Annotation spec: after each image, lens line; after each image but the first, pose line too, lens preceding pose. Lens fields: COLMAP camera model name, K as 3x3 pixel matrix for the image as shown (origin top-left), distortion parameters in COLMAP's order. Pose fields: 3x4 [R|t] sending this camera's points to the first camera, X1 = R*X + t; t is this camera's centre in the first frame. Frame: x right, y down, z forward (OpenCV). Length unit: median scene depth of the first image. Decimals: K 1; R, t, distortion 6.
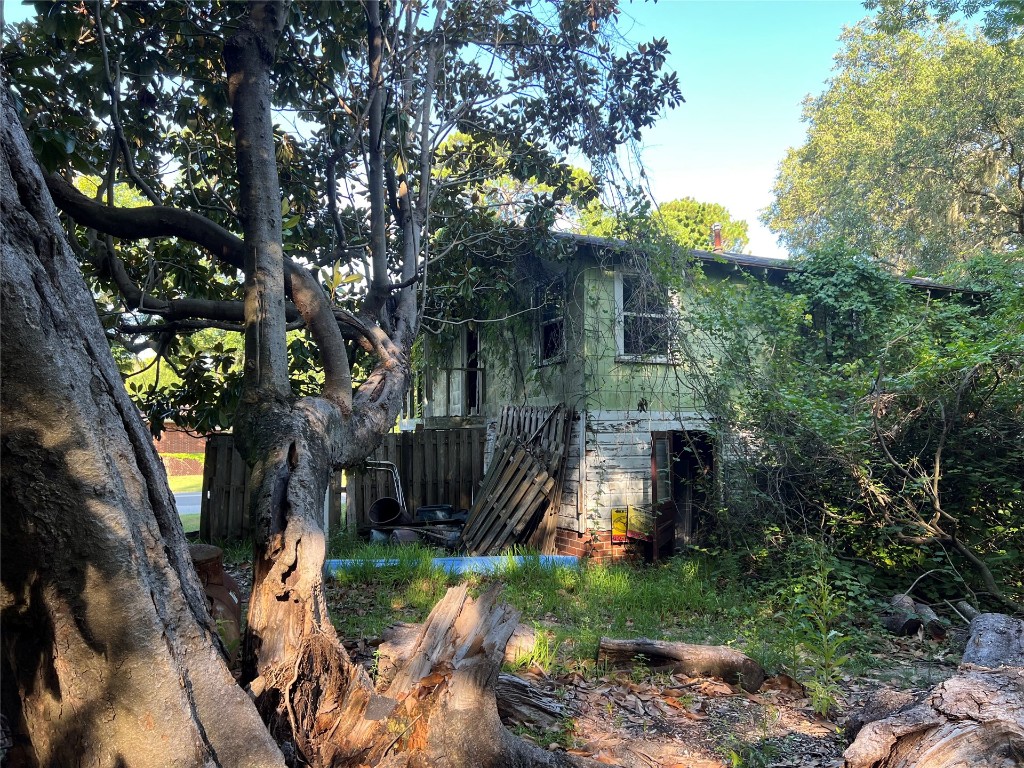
lens RADIAL K [[780.0, 0, 513.0], [0, 780.0, 393.0], [0, 0, 1]] dist [0.056307, -0.049815]
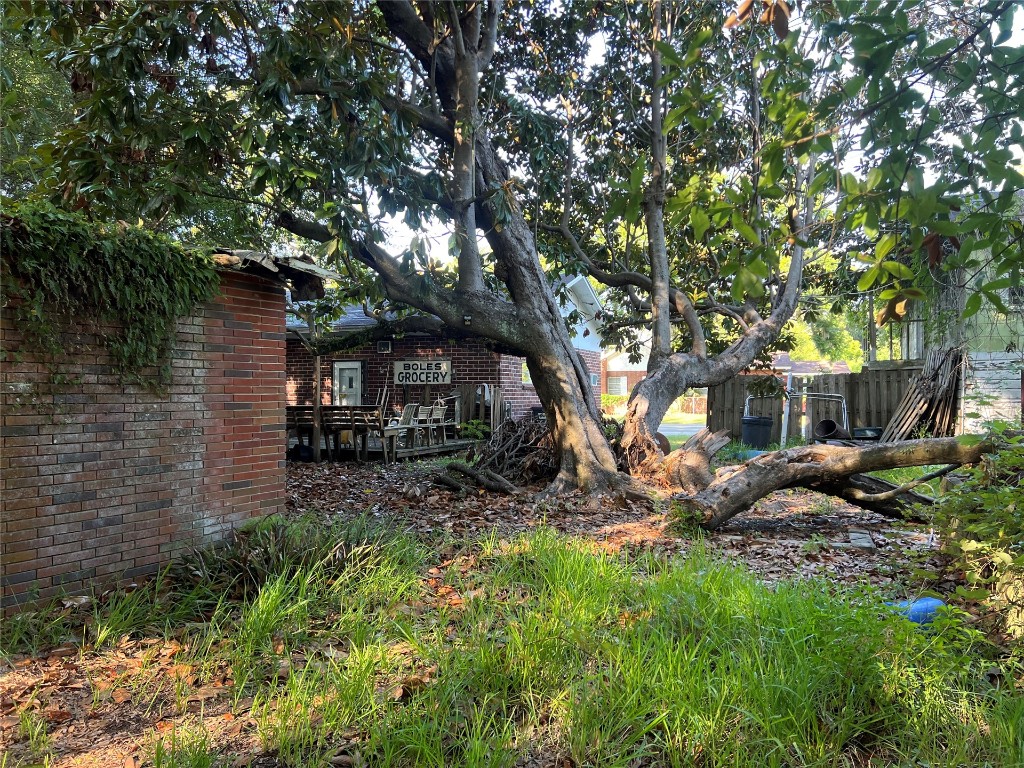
lens RADIAL K [[780.0, 0, 511.7], [0, 780.0, 384.1], [0, 0, 1]] dist [0.056307, -0.049815]
pose [[0.733447, 0.000175, -0.679747, 0.427184], [0.037700, 0.998450, 0.040935, -0.007633], [0.678701, -0.055650, 0.732303, -0.453811]]
